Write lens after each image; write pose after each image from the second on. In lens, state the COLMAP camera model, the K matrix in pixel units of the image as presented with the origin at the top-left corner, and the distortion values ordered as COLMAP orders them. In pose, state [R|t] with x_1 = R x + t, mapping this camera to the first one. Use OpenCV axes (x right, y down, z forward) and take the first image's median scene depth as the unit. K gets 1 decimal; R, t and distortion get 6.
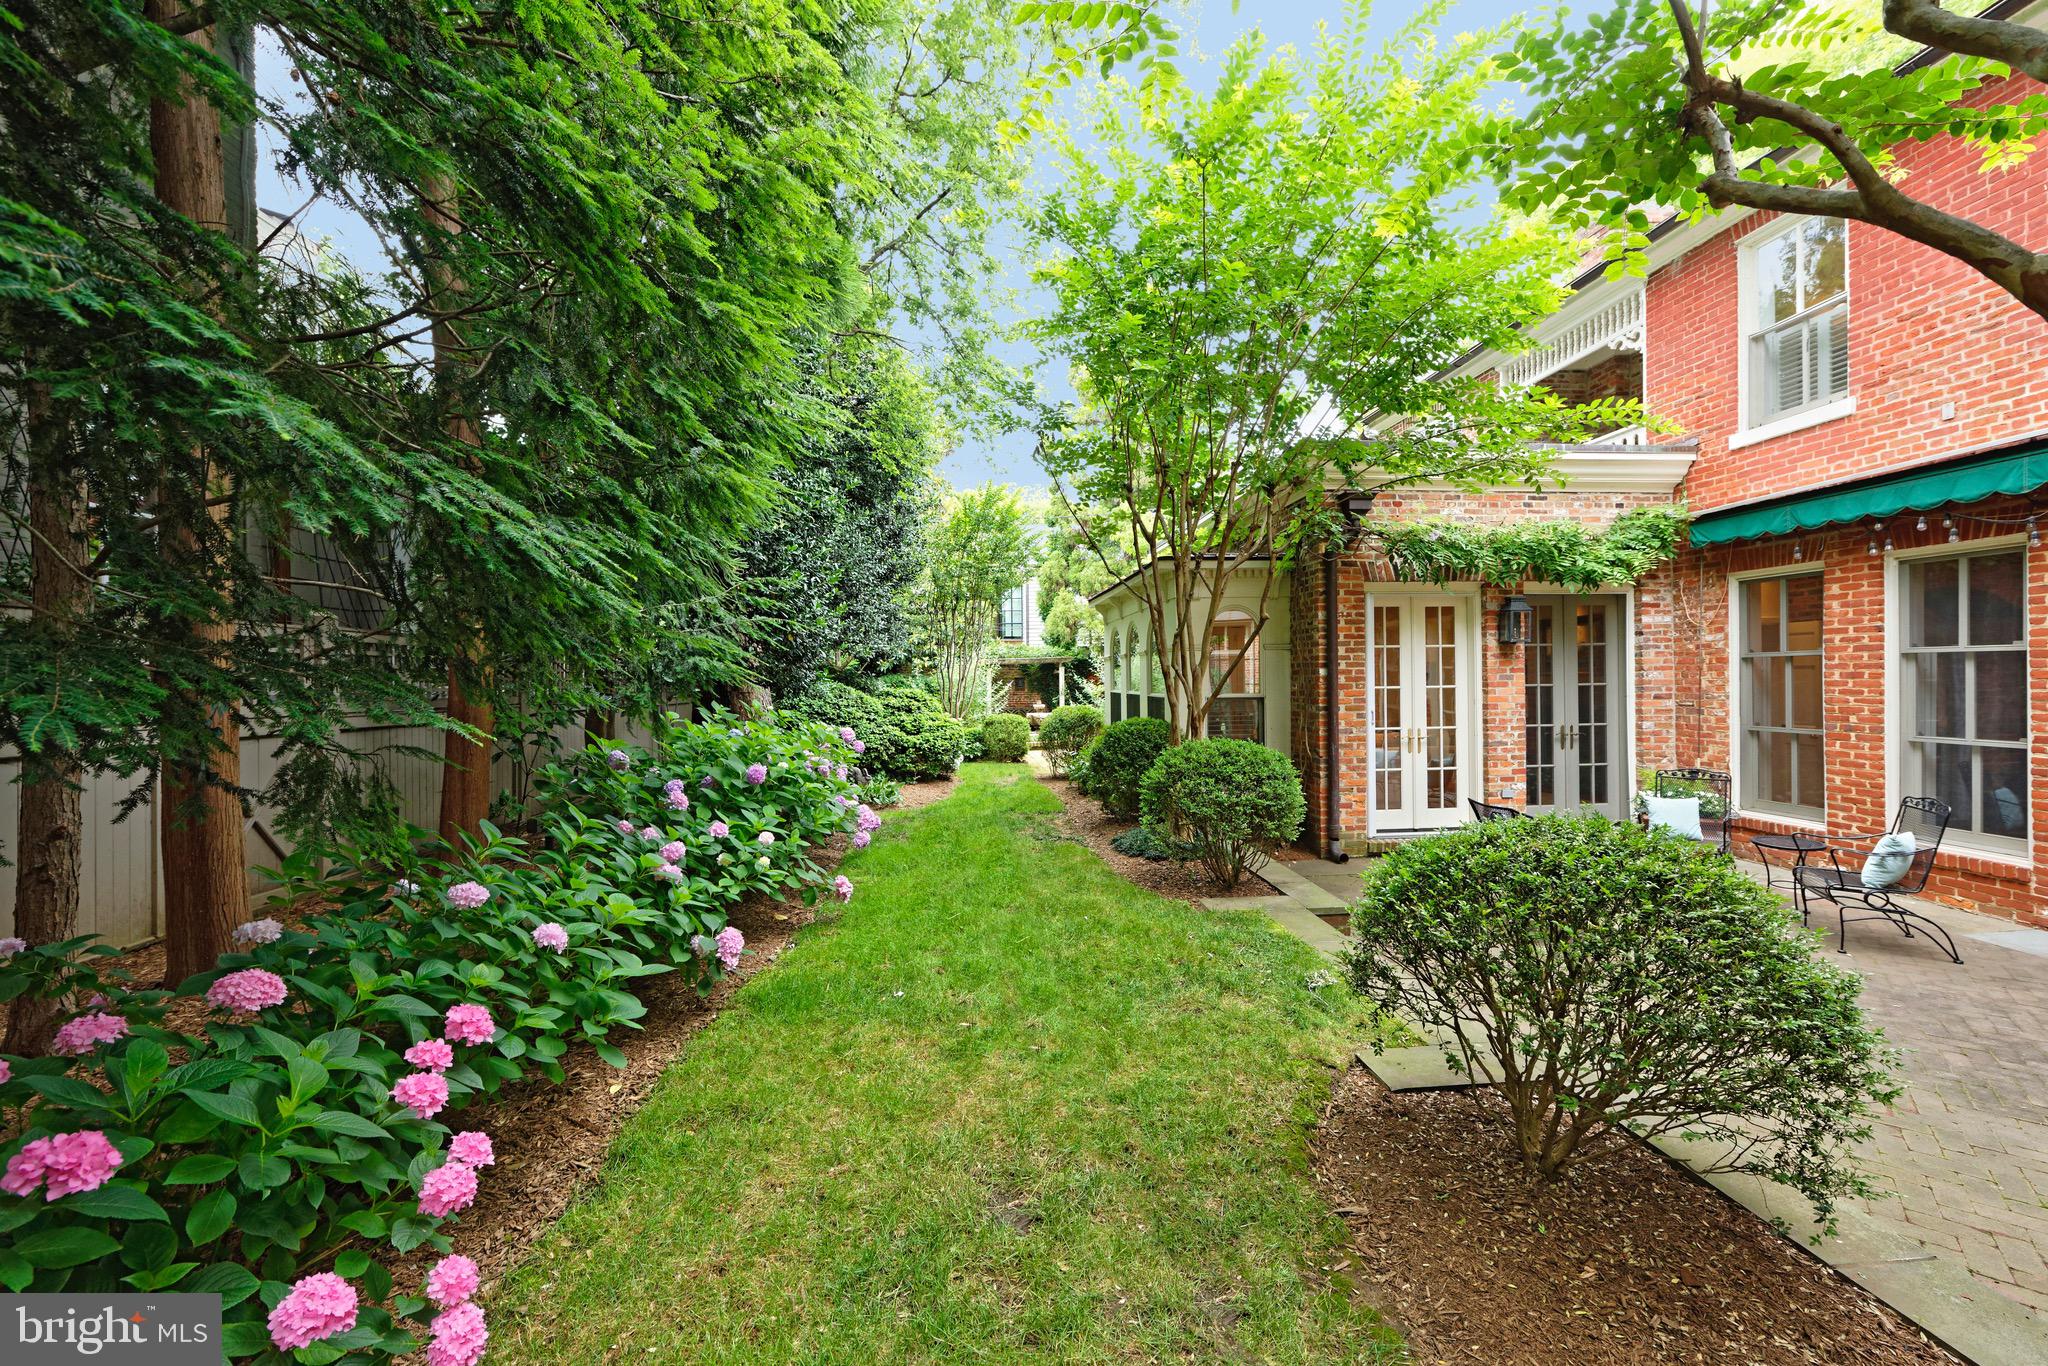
lens RADIAL K [[808.0, 0, 1030.9], [0, 808.0, 685.2], [0, 0, 1]] dist [-0.000266, -0.000379]
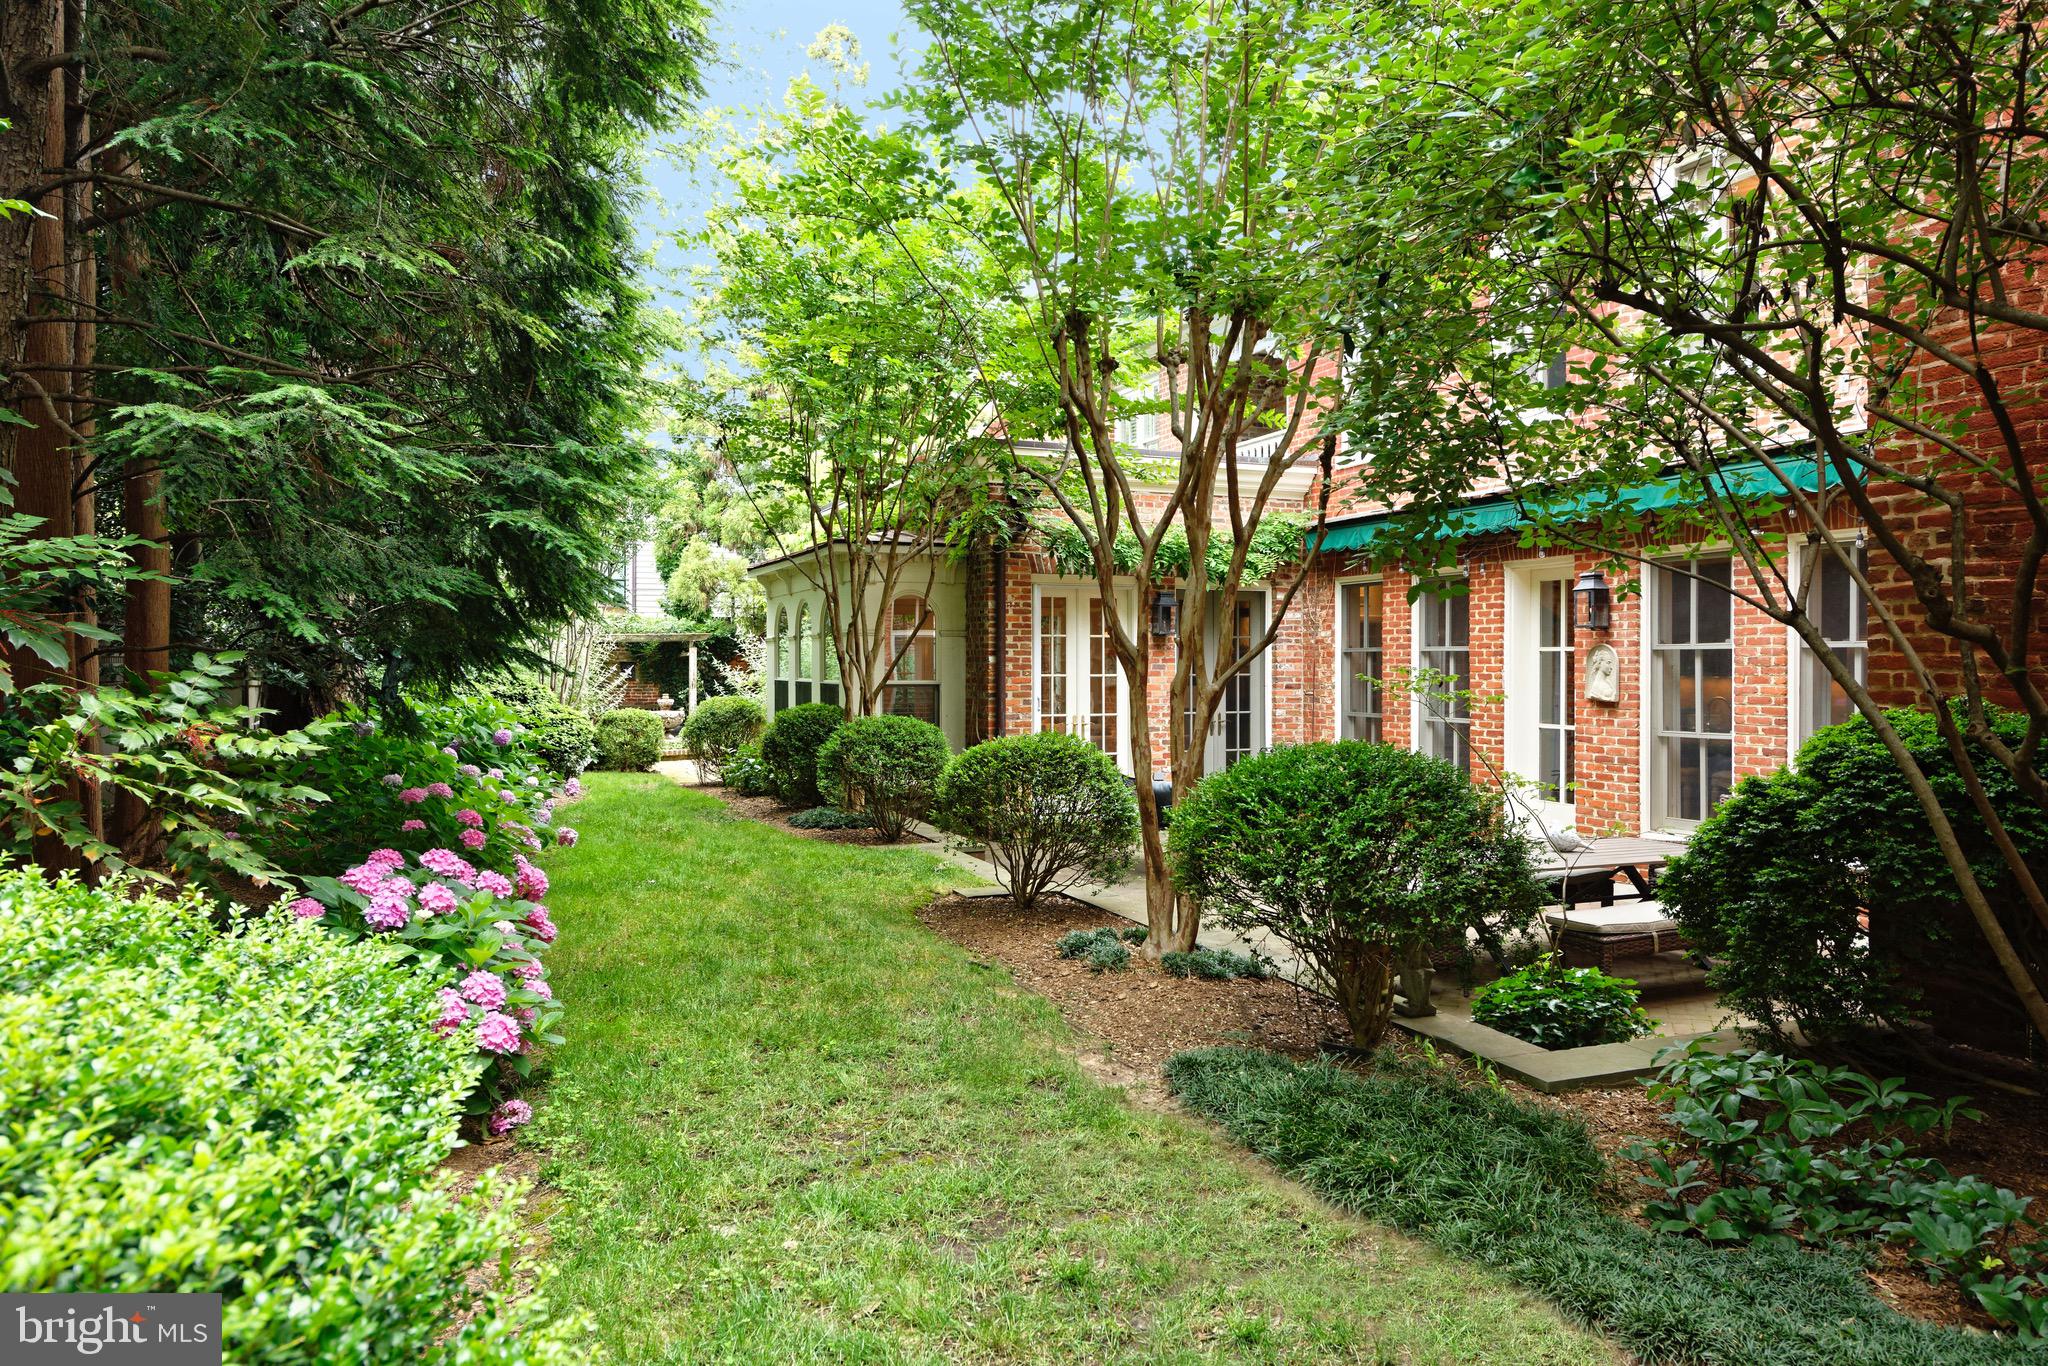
lens RADIAL K [[1373.8, 0, 1028.1], [0, 1373.8, 685.0], [0, 0, 1]] dist [-0.002412, -0.000174]
pose [[0.954635, 0.009692, 0.297621, -0.114760], [-0.010989, 0.999936, 0.002687, 0.011021], [-0.297576, -0.005836, 0.954680, -0.677812]]
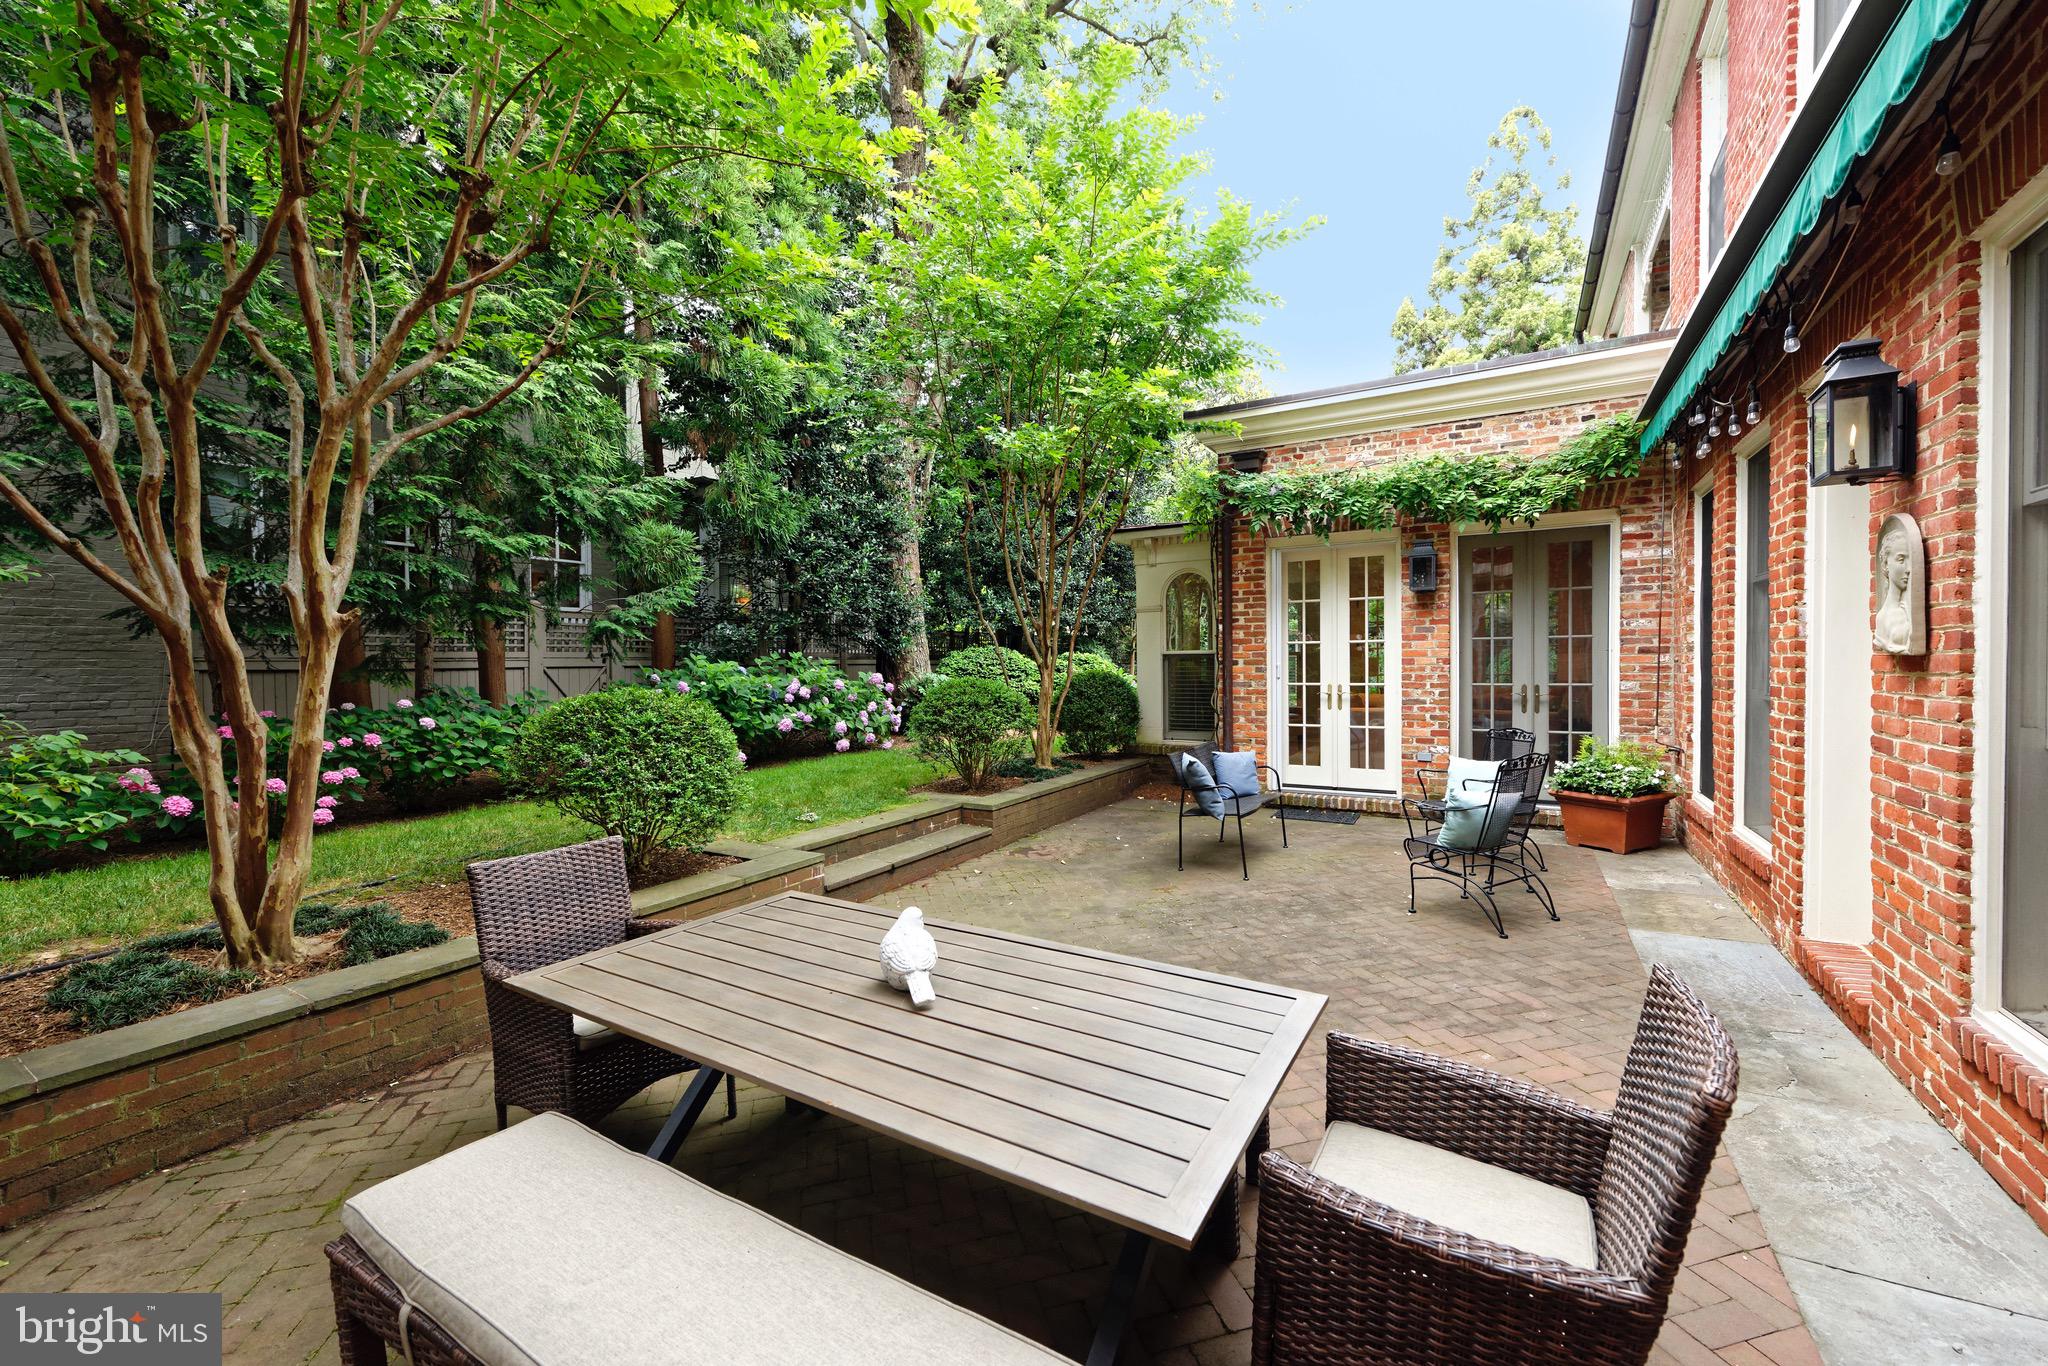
lens RADIAL K [[808.0, 0, 1023.1], [0, 808.0, 679.4], [0, 0, 1]] dist [-0.000266, -0.000379]
pose [[0.813390, 0.016271, -0.581491, 0.750378], [-0.004093, 0.999744, 0.022248, 0.028029], [0.581705, -0.015716, 0.813248, -0.009025]]
